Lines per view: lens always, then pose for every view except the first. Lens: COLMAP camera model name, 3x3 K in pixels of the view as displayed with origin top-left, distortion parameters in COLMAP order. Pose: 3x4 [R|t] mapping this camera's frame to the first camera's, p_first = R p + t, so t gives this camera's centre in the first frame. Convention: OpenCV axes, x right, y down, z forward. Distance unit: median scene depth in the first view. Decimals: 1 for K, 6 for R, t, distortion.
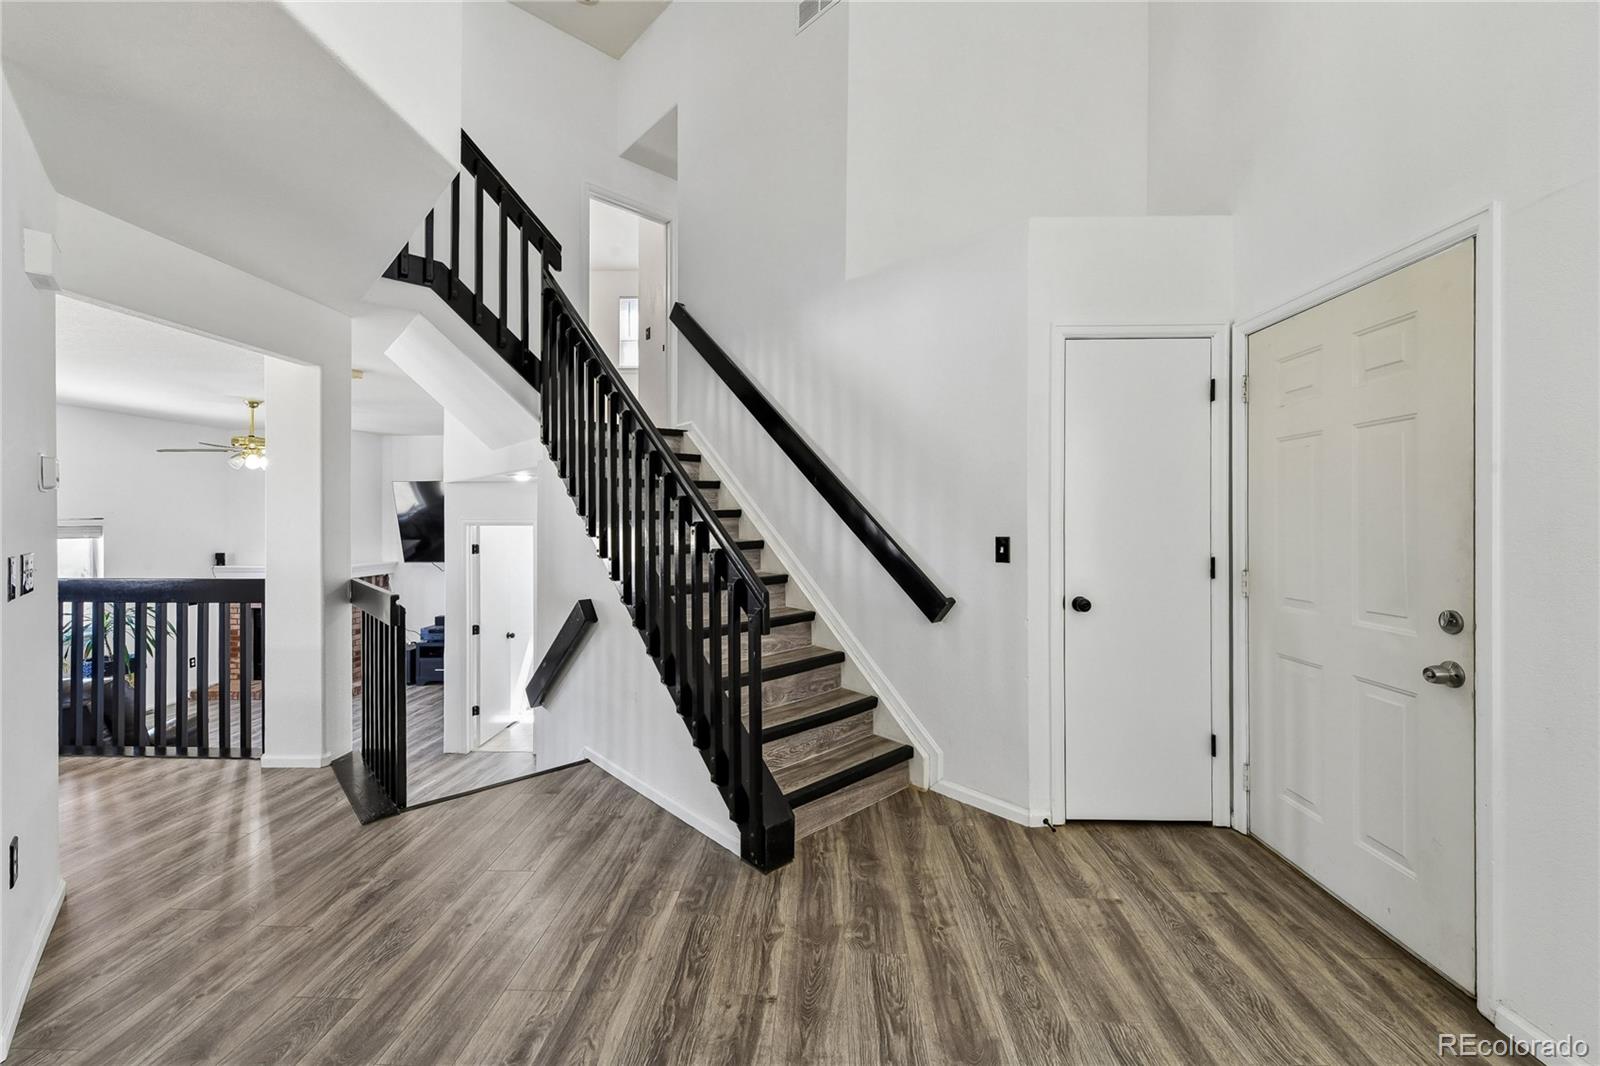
lens RADIAL K [[641.2, 0, 803.9], [0, 641.2, 525.0], [0, 0, 1]] dist [0.001087, -0.003141]
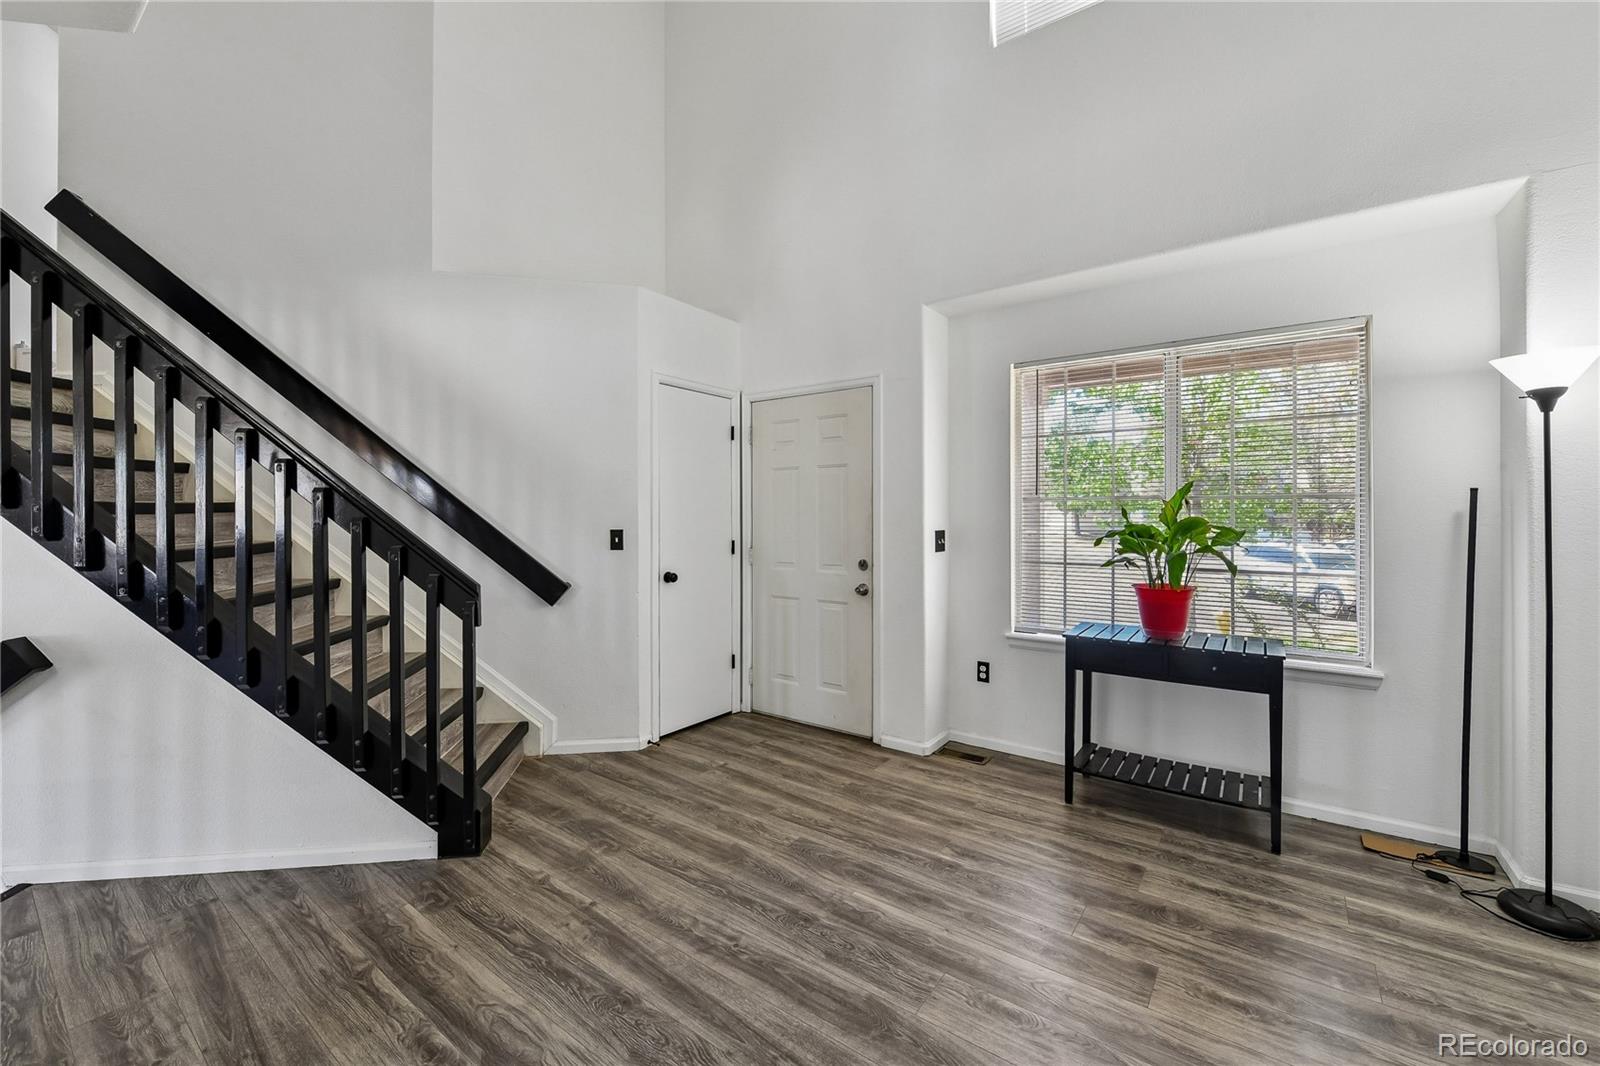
lens RADIAL K [[641.2, 0, 811.8], [0, 641.2, 521.7], [0, 0, 1]] dist [0.001087, -0.003141]
pose [[0.557565, -0.004191, 0.830122, -0.624699], [0.005502, 0.999984, 0.001353, 0.004304], [-0.830115, 0.003813, 0.557579, -0.030349]]
